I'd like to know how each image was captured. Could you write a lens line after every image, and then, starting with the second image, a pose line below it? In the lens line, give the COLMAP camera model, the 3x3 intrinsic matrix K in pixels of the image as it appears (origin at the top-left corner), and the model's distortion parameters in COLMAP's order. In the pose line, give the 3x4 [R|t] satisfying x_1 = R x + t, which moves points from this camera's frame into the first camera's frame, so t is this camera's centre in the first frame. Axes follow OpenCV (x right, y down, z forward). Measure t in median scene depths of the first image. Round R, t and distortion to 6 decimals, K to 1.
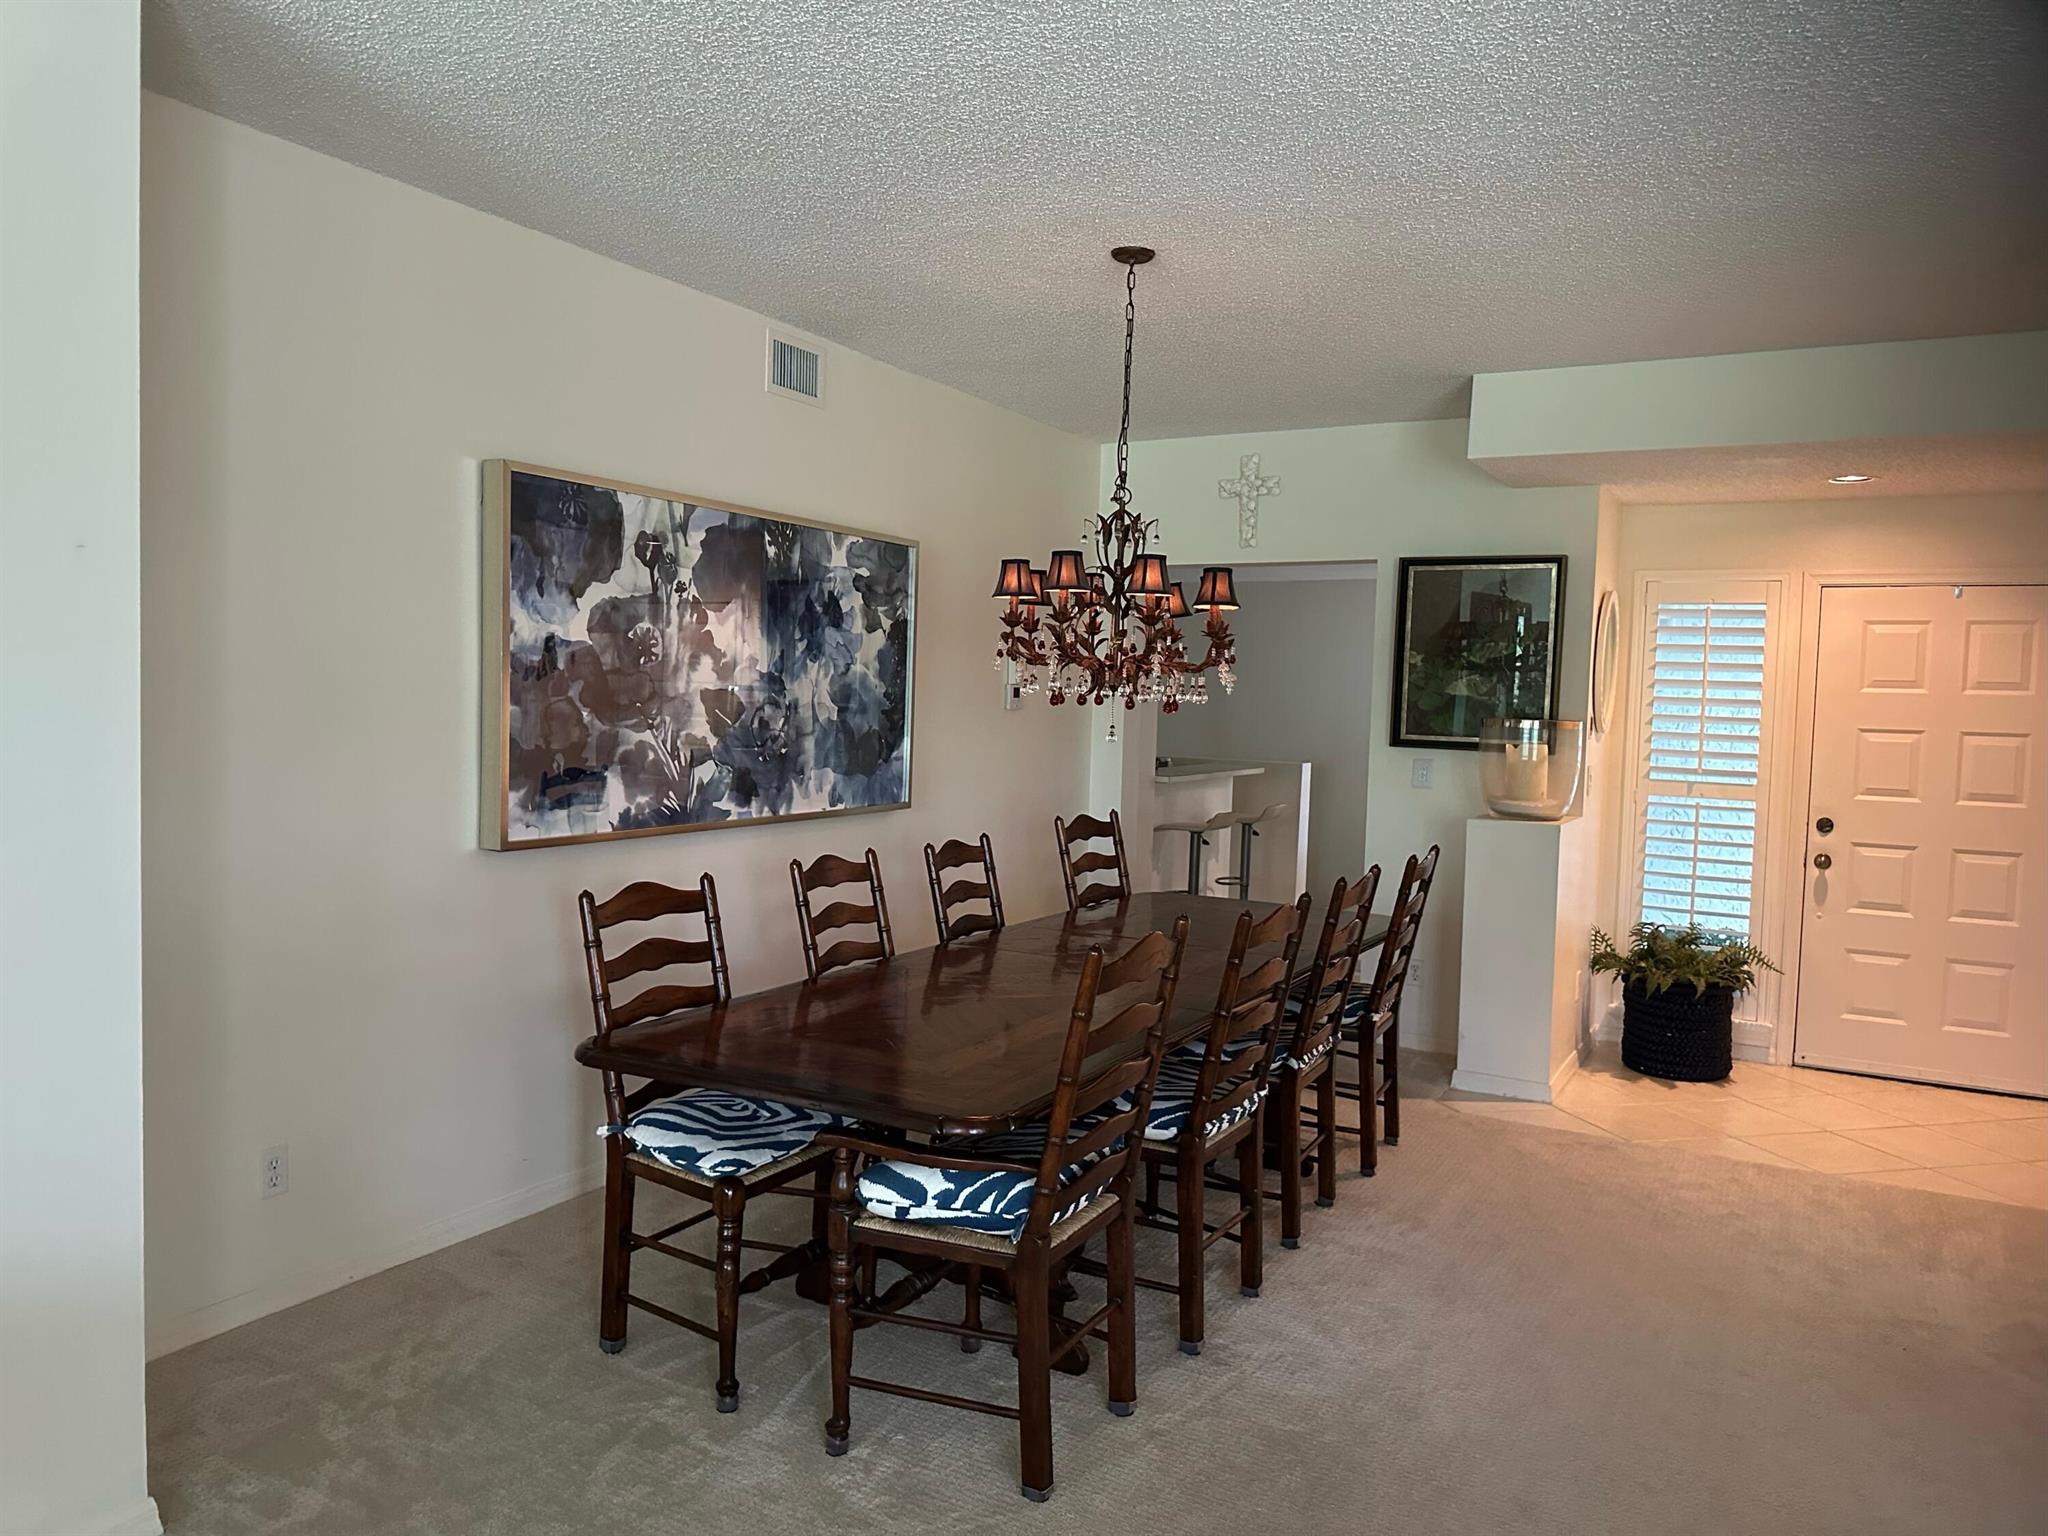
lens RADIAL K [[1443.8, 0, 1024.0], [0, 1443.8, 768.0], [0, 0, 1]] dist [0.005238, -0.002228]
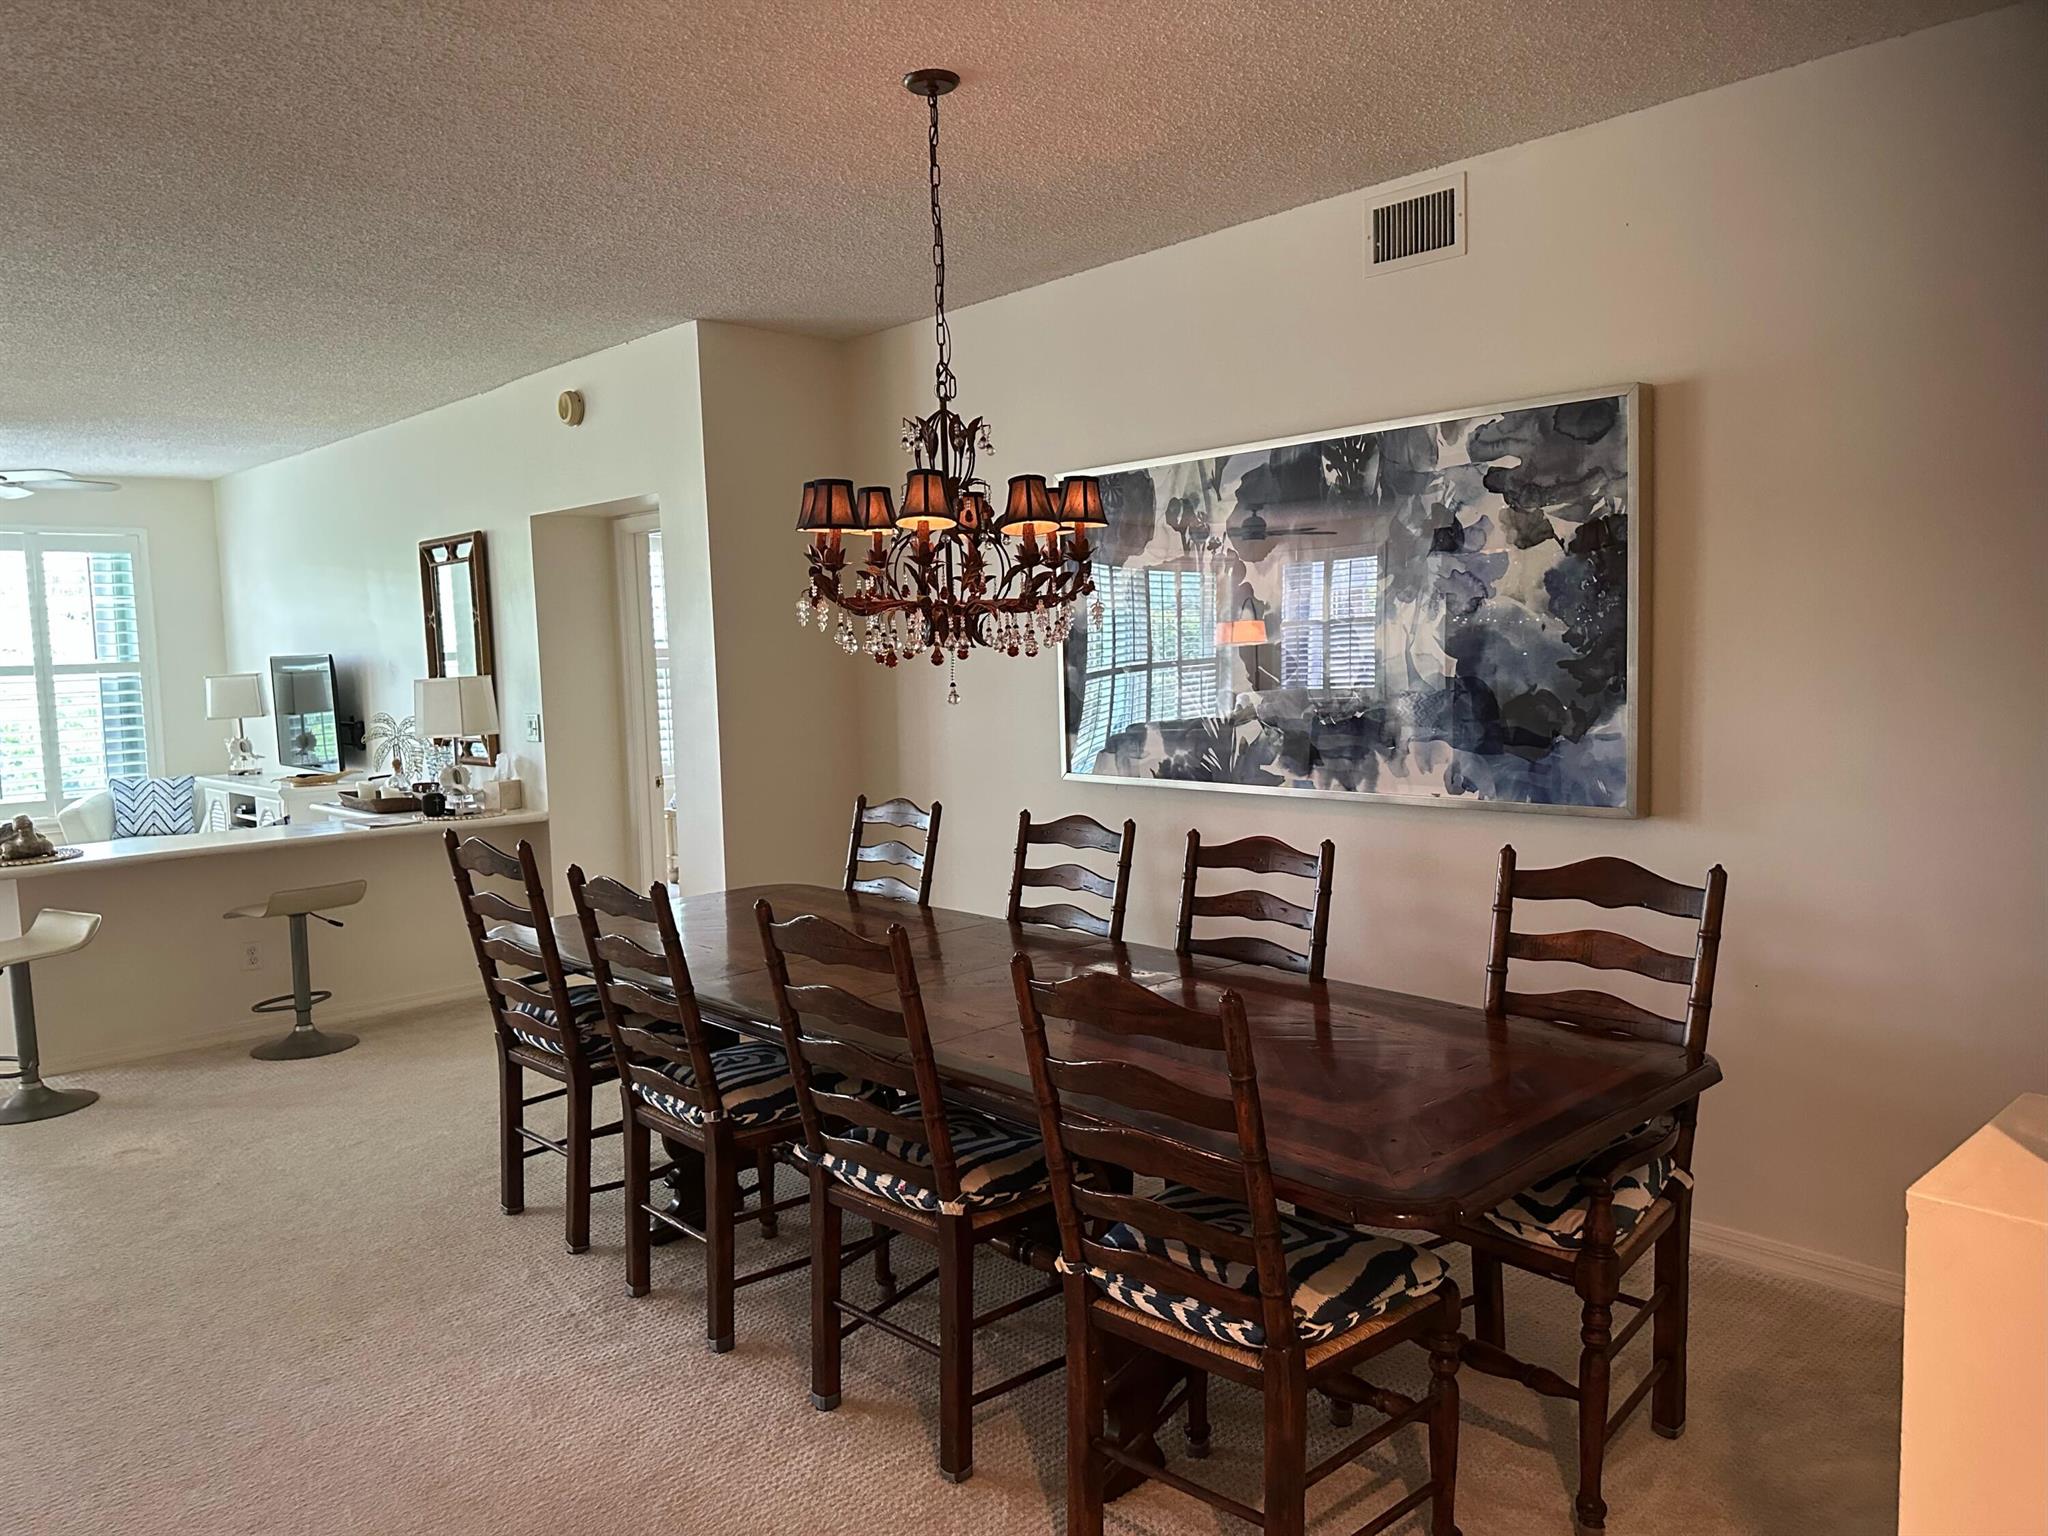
lens RADIAL K [[1443.8, 0, 1024.0], [0, 1443.8, 768.0], [0, 0, 1]] dist [0.005238, -0.002228]
pose [[-0.347812, 0.054210, -0.935996, 0.685424], [-0.032787, 0.997013, 0.069928, -0.033439], [0.936991, 0.055011, -0.344996, 1.128837]]
